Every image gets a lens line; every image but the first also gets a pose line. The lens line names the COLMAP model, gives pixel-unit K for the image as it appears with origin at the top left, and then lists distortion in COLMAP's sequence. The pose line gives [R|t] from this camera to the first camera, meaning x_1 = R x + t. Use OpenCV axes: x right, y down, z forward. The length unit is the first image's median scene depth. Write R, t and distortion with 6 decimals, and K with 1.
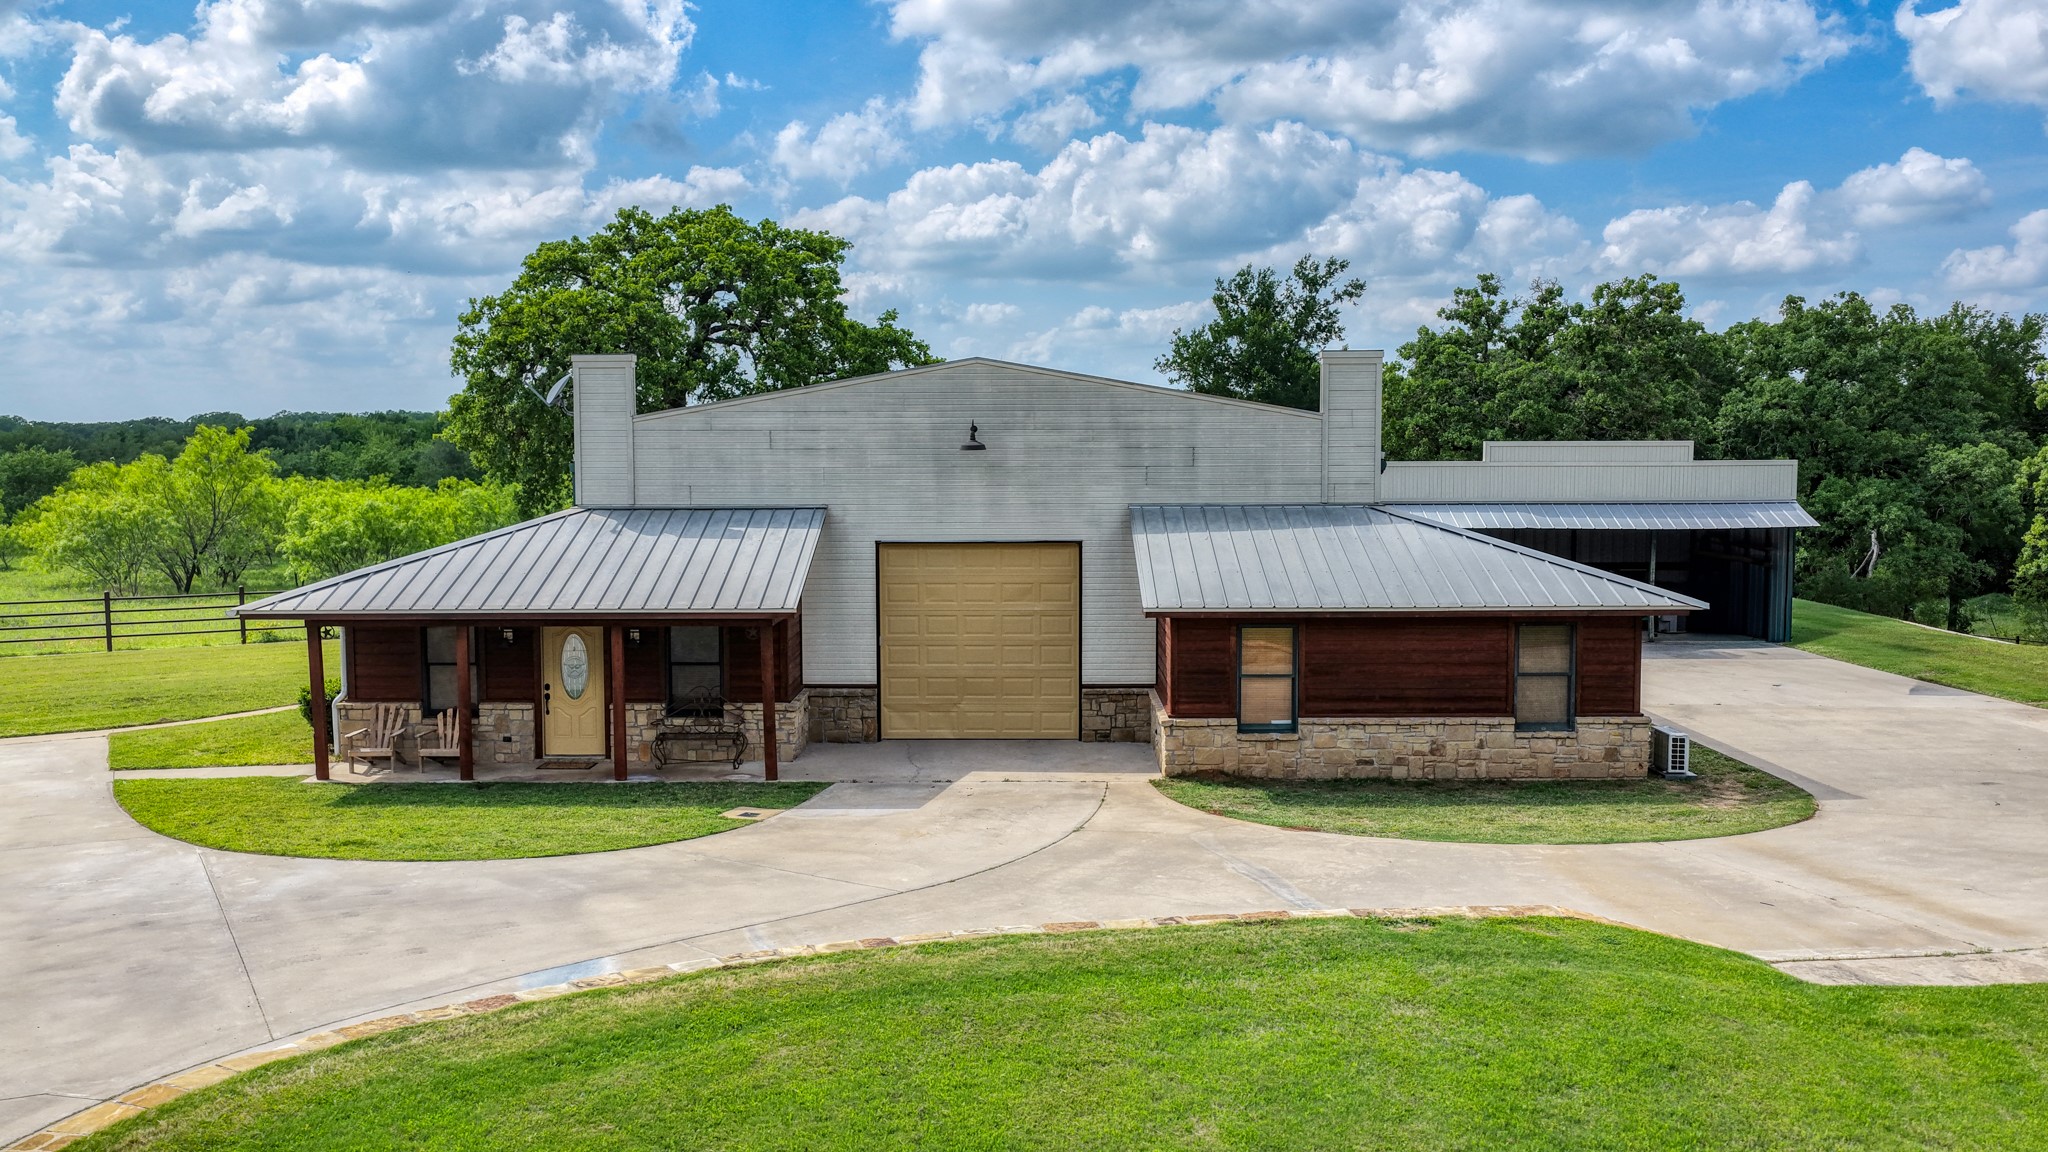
lens RADIAL K [[1734.3, 0, 1024.0], [0, 1734.3, 576.0], [0, 0, 1]] dist [-0.010759, 0.005946]
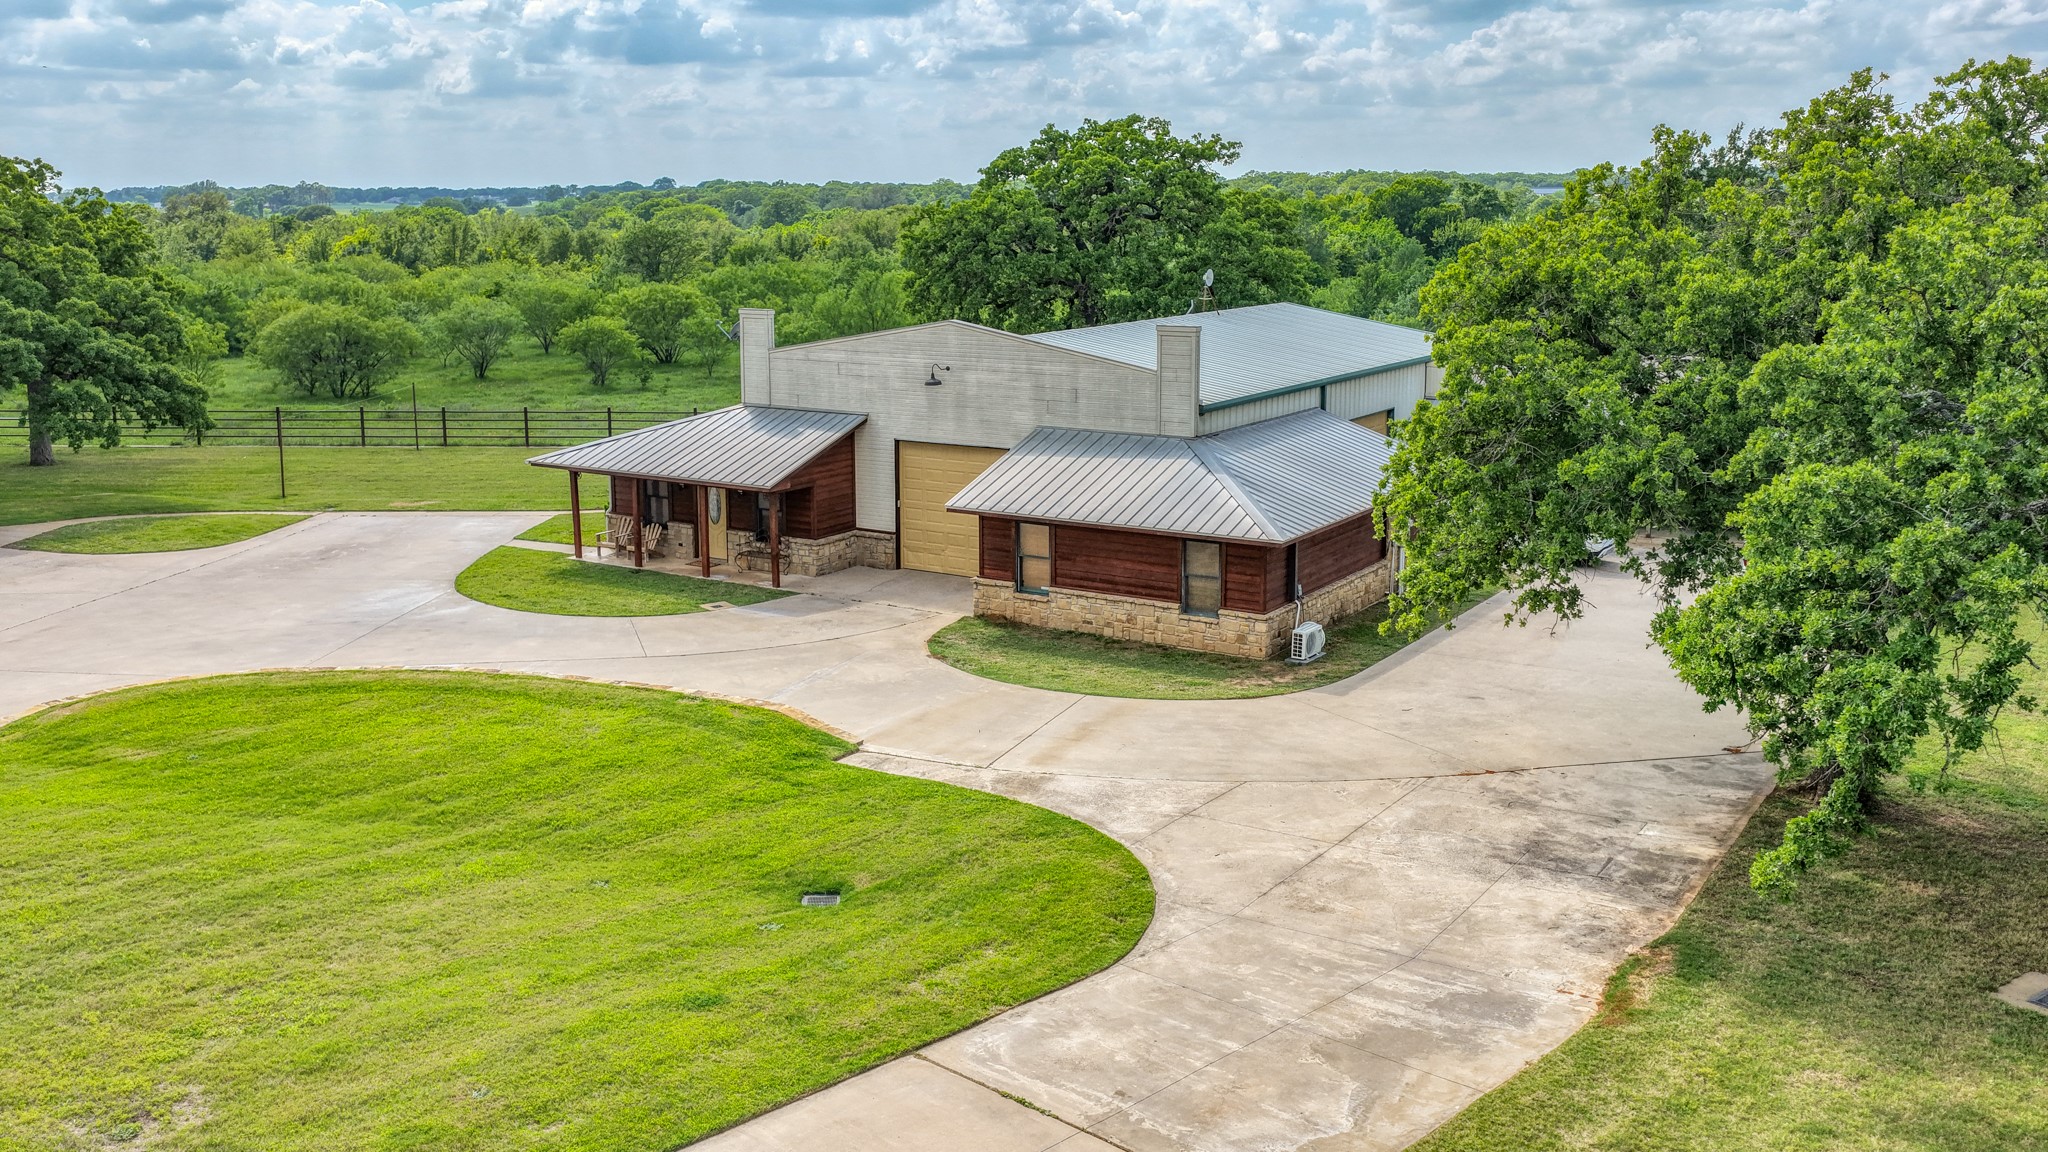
lens RADIAL K [[1734.3, 0, 1024.0], [0, 1734.3, 576.0], [0, 0, 1]] dist [-0.010759, 0.005946]
pose [[0.852777, 0.112947, -0.509917, 0.893122], [-0.045353, 0.988662, 0.143142, -0.138438], [0.520303, -0.098942, 0.848231, -0.268016]]
